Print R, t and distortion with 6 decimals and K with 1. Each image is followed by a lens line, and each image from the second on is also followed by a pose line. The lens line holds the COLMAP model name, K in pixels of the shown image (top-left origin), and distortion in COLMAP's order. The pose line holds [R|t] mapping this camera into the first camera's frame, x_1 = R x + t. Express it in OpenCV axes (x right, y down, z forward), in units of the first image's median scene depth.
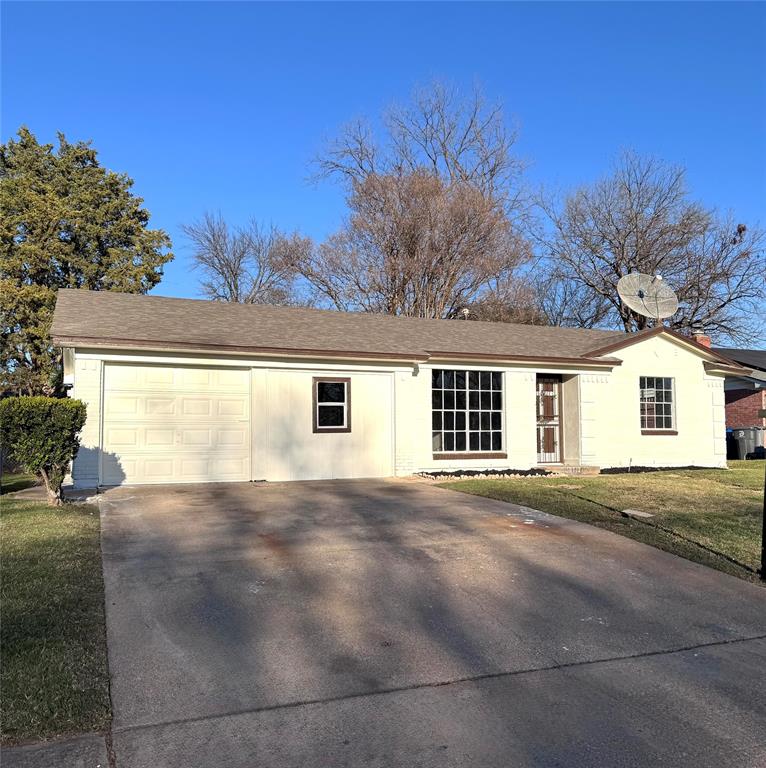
lens RADIAL K [[773.6, 0, 383.5], [0, 773.6, 355.6], [0, 0, 1]] dist [-0.005762, -0.009803]
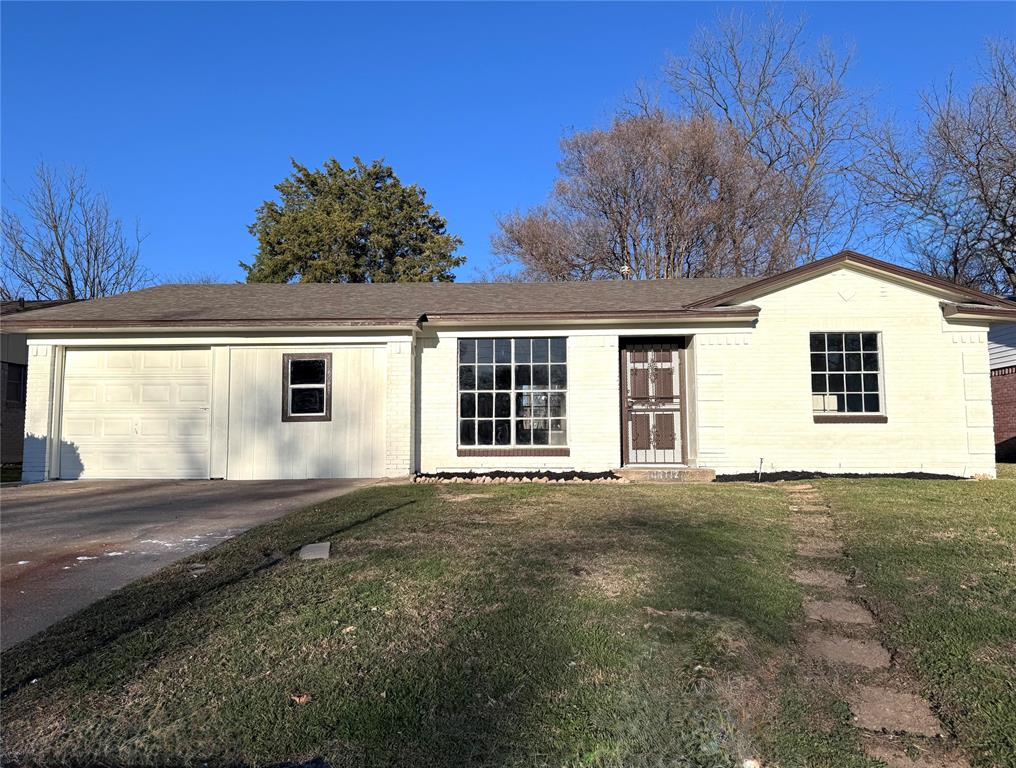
lens RADIAL K [[702.5, 0, 508.0], [0, 702.5, 384.0], [0, 0, 1]] dist [-0.034441, 0.000297]
pose [[0.882791, -0.036105, -0.468376, 0.417370], [0.048990, 0.998681, 0.015351, 0.053232], [0.467204, -0.036498, 0.883396, 0.399323]]
